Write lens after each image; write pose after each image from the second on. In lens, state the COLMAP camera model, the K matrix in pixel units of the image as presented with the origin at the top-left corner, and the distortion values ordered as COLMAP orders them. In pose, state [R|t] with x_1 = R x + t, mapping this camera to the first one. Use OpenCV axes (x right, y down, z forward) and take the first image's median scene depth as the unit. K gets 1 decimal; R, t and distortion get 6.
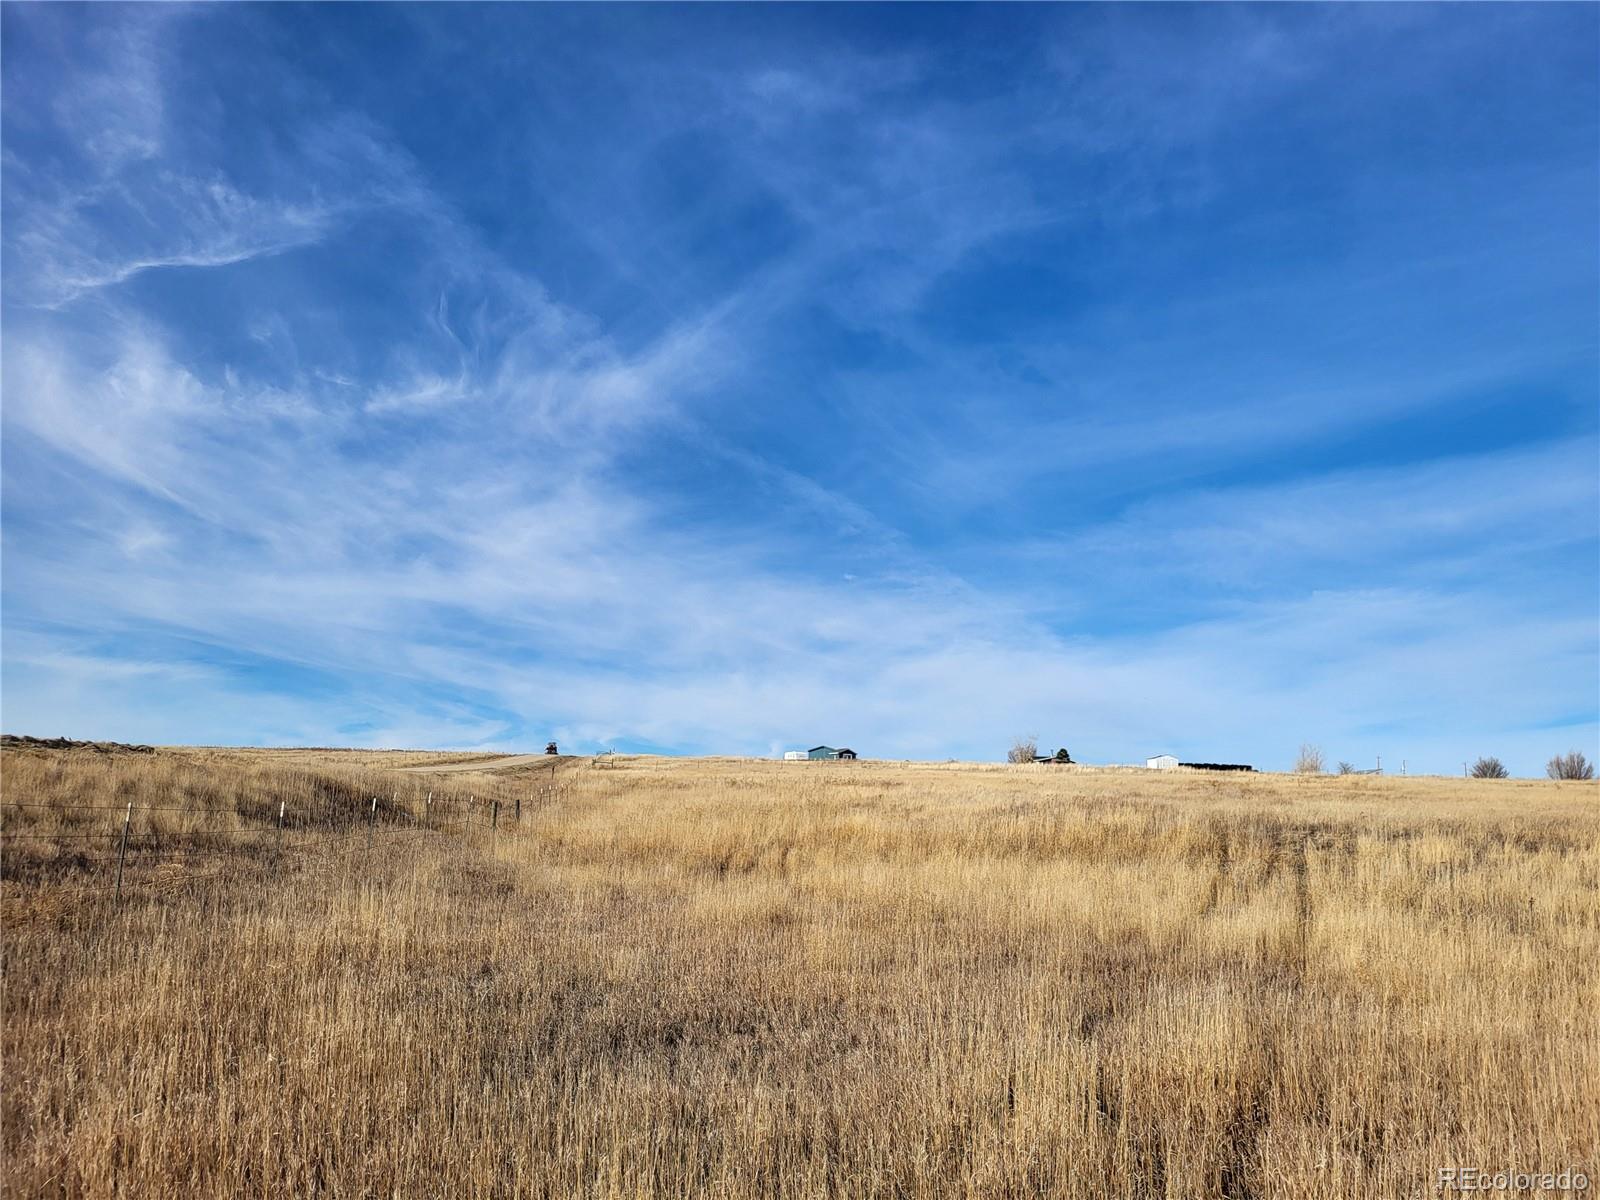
lens RADIAL K [[1207.3, 0, 803.9], [0, 1207.3, 603.0], [0, 0, 1]] dist [0.016098, -0.033199]
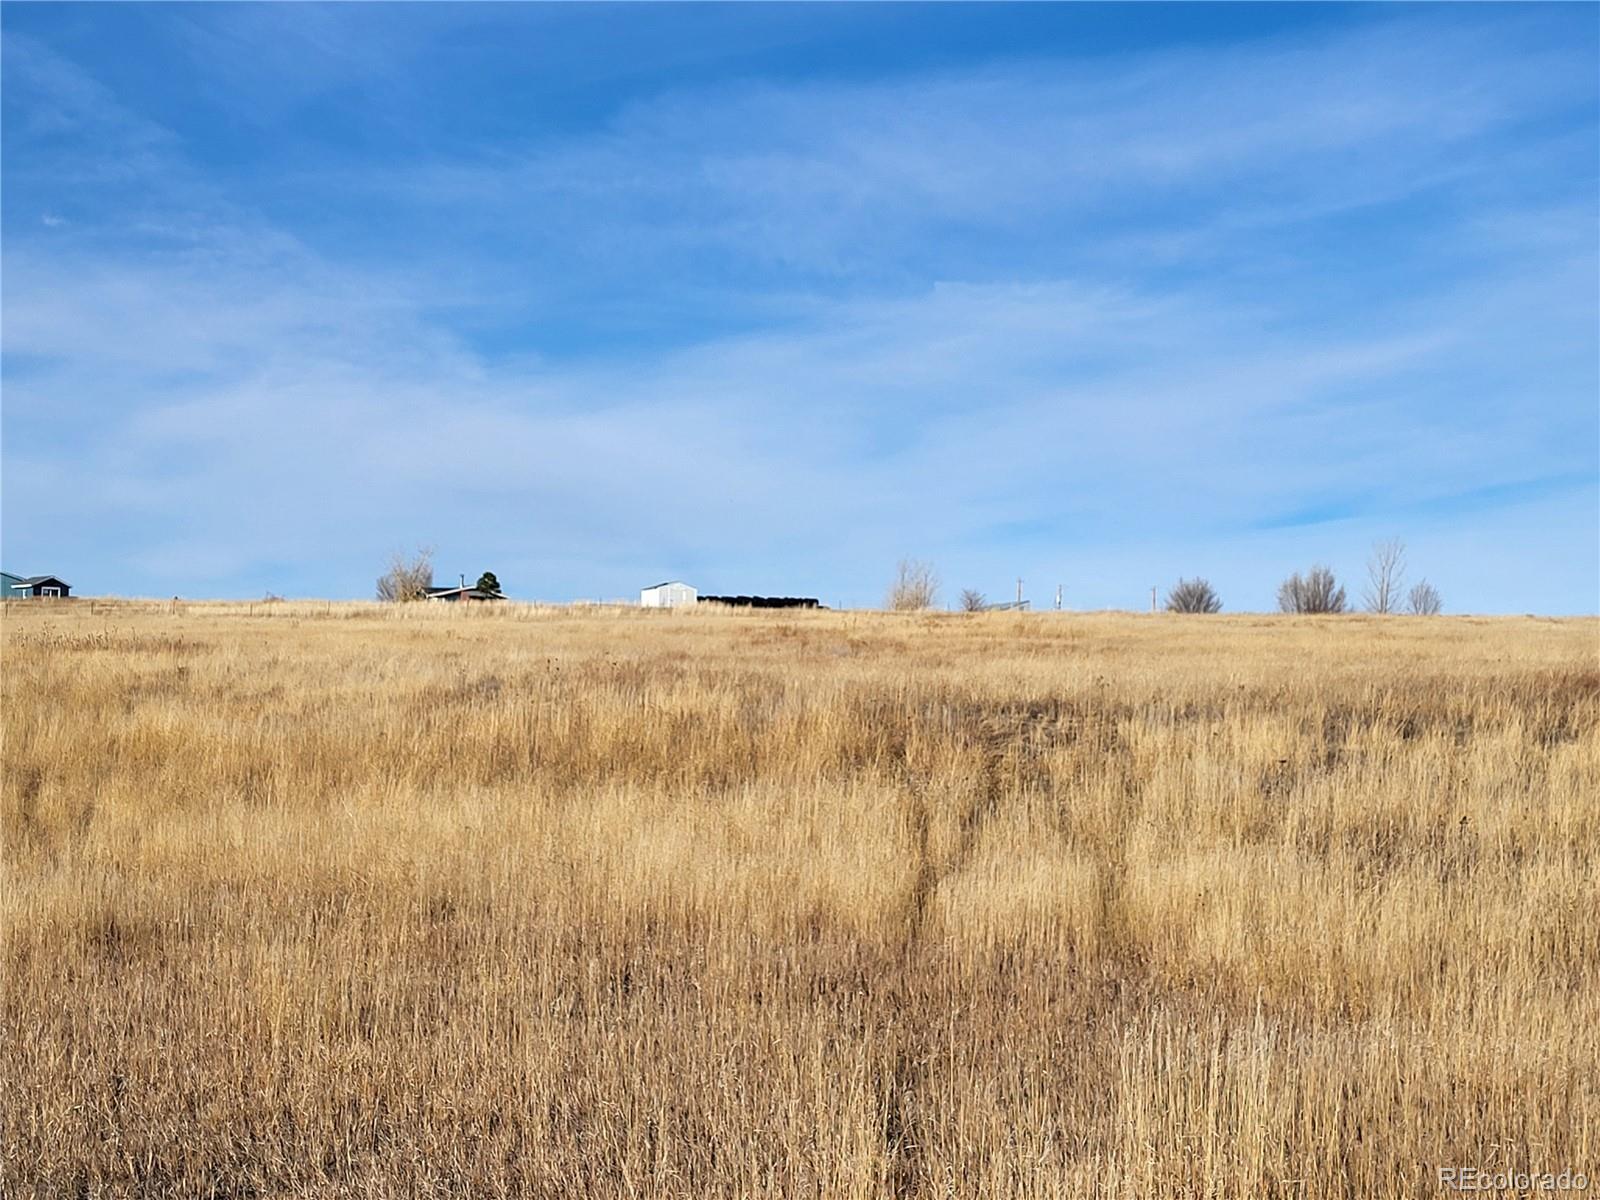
lens RADIAL K [[1207.3, 0, 799.5], [0, 1207.3, 598.8], [0, 0, 1]] dist [0.016098, -0.033199]
pose [[0.966599, -0.033965, 0.254034, 0.208437], [-0.030804, 0.968598, 0.246716, -0.003795], [-0.254437, -0.246301, 0.935199, 0.451261]]
